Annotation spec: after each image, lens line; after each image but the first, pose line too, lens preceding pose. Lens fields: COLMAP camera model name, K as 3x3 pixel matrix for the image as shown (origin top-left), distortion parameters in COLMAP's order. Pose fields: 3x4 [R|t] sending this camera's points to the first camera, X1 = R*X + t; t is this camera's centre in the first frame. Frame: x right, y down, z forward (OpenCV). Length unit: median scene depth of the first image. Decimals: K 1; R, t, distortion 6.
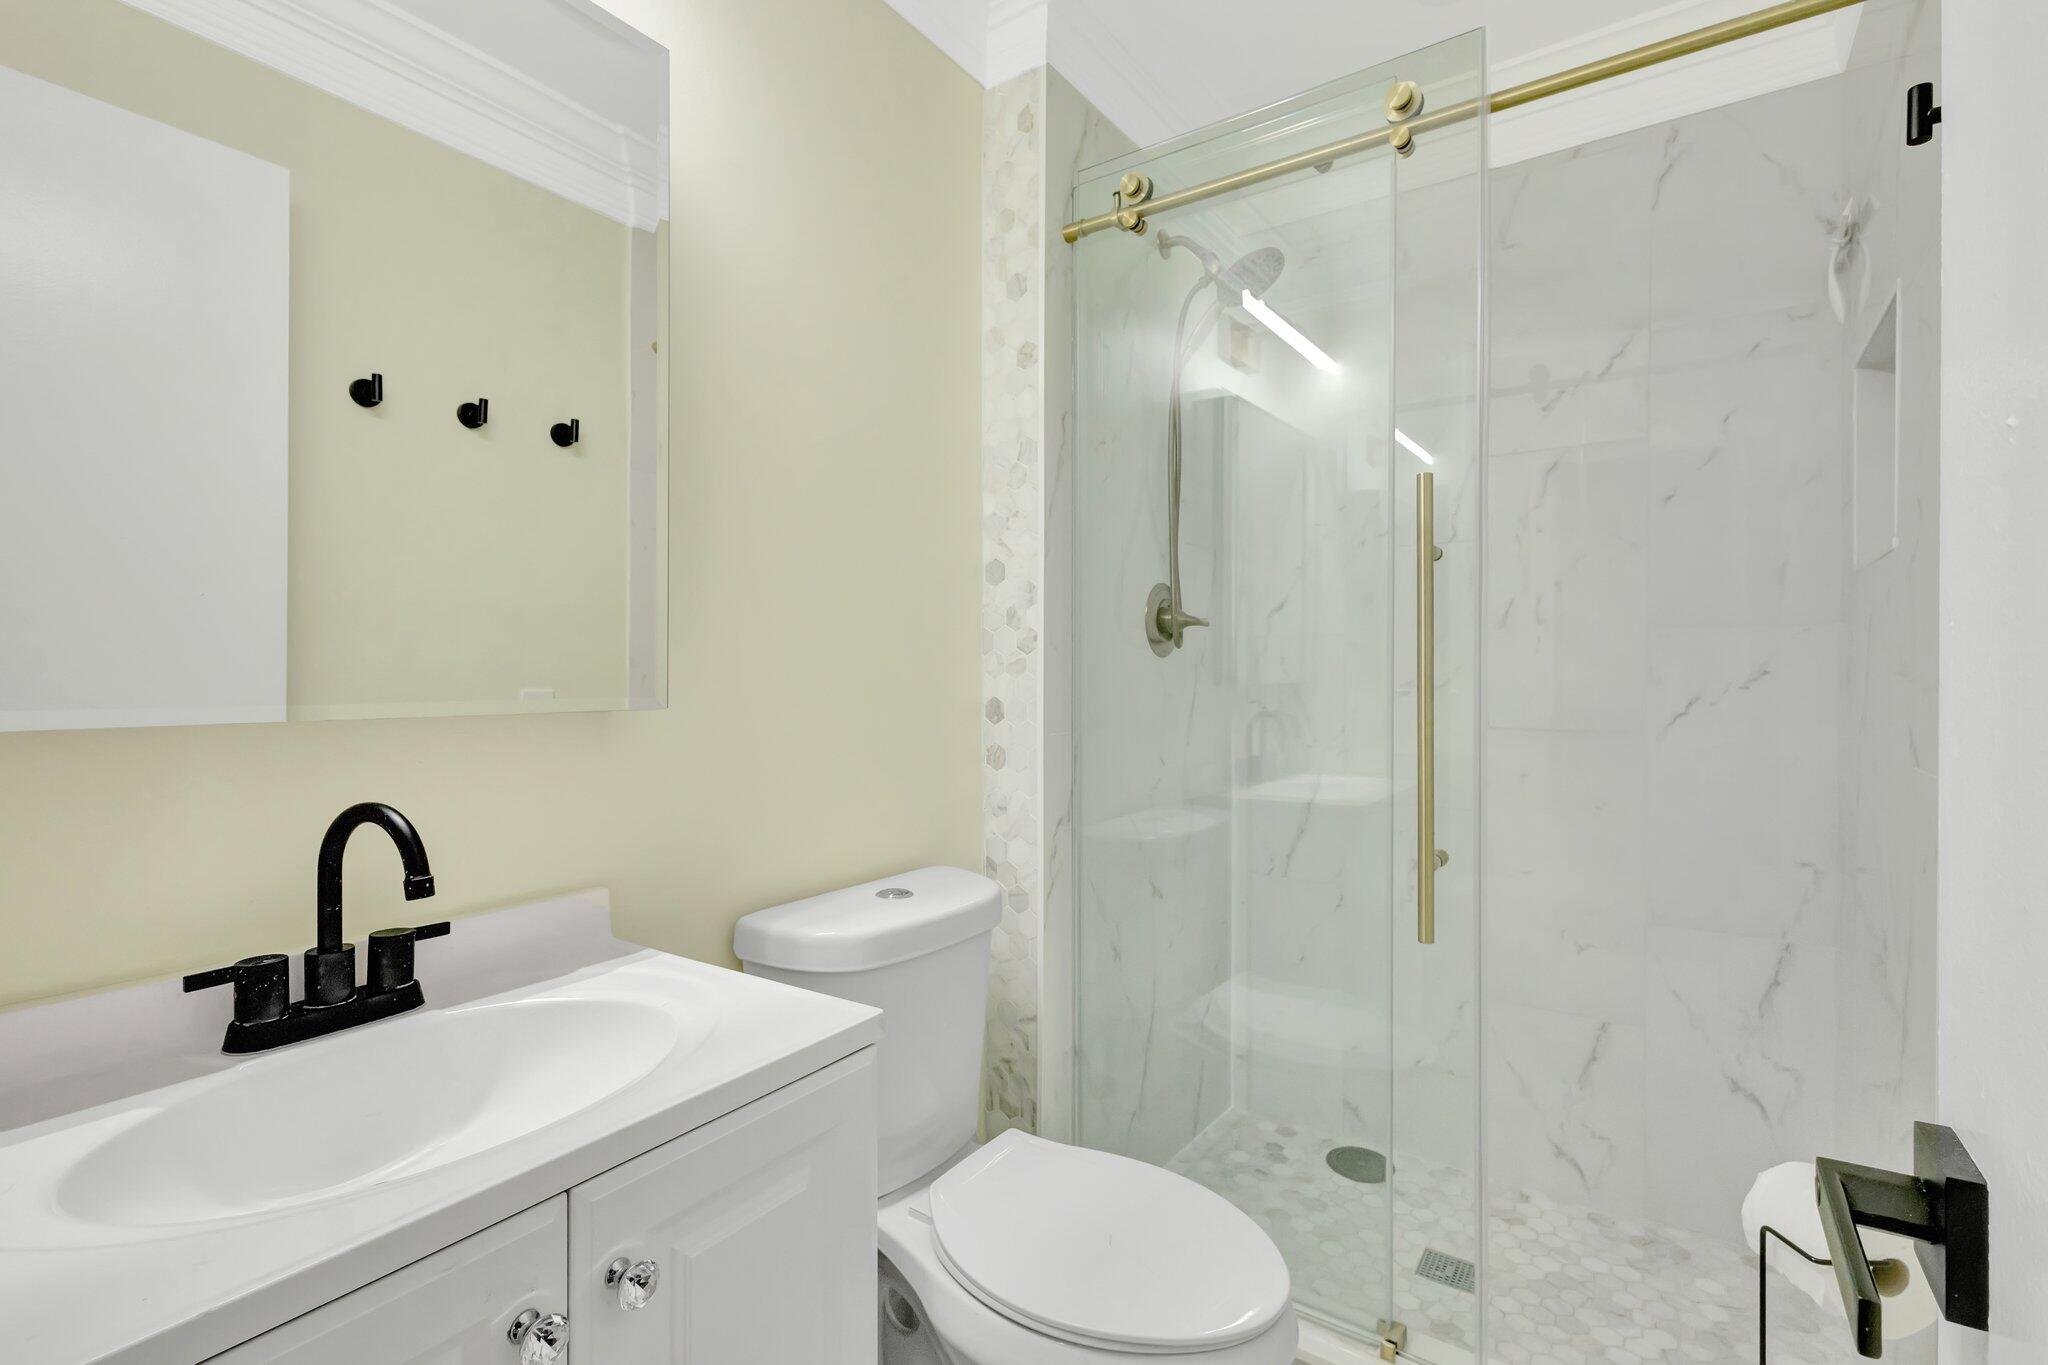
lens RADIAL K [[937.3, 0, 1027.4], [0, 937.3, 674.8], [0, 0, 1]] dist [0.003371, 0.000569]
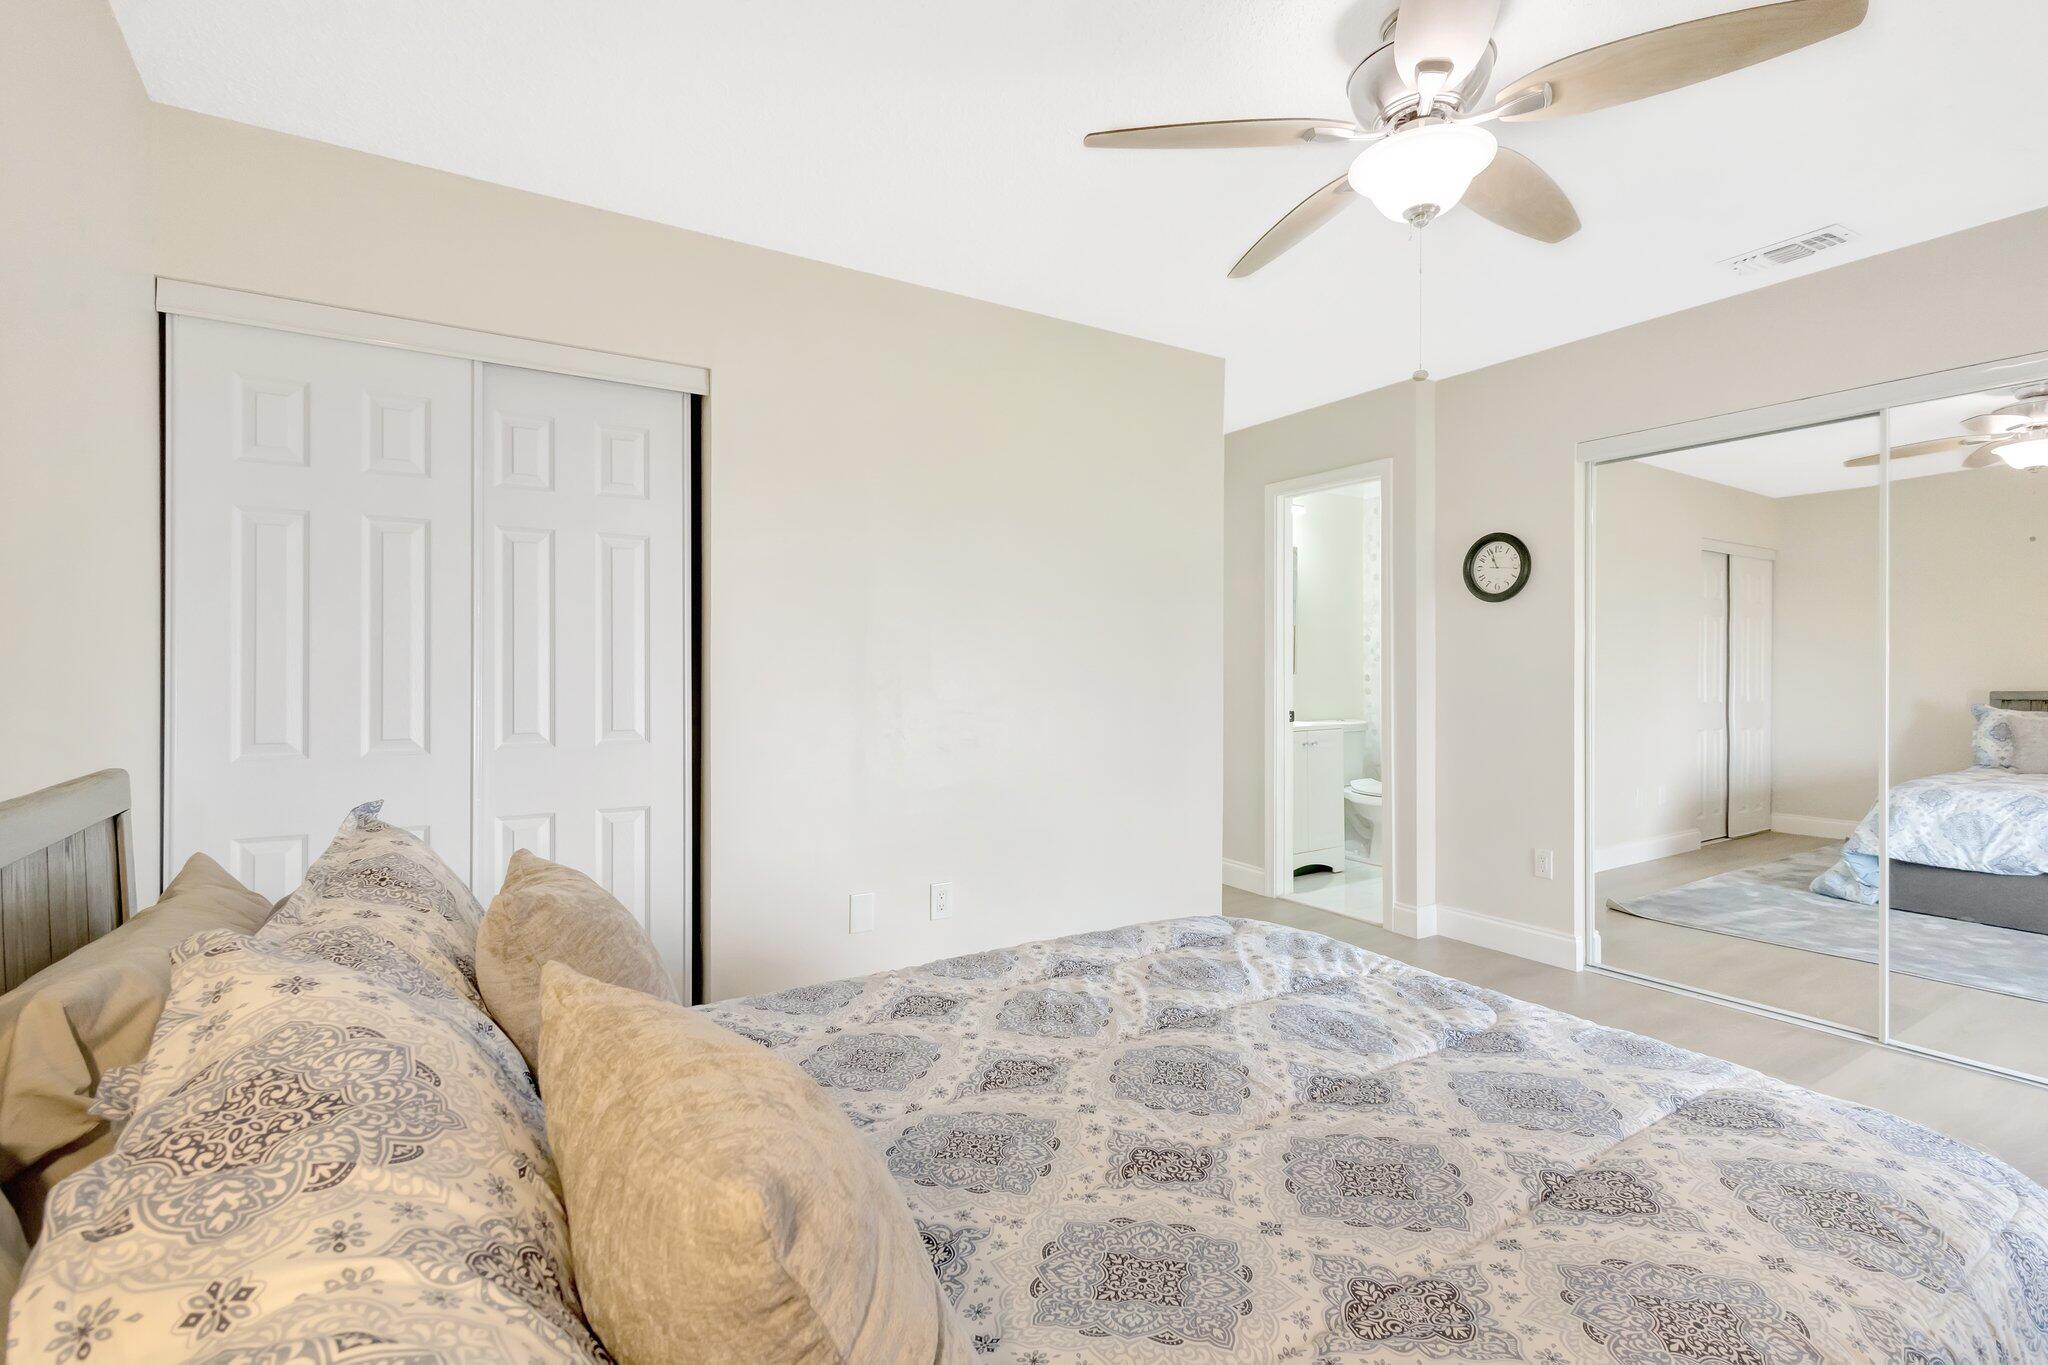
lens RADIAL K [[937.3, 0, 1024.8], [0, 937.3, 676.1], [0, 0, 1]] dist [0.003371, 0.000569]
pose [[0.914688, -0.001624, -0.404157, 0.100407], [0.001191, 0.999998, -0.001324, 0.016939], [0.404159, 0.000730, 0.914689, -1.293263]]
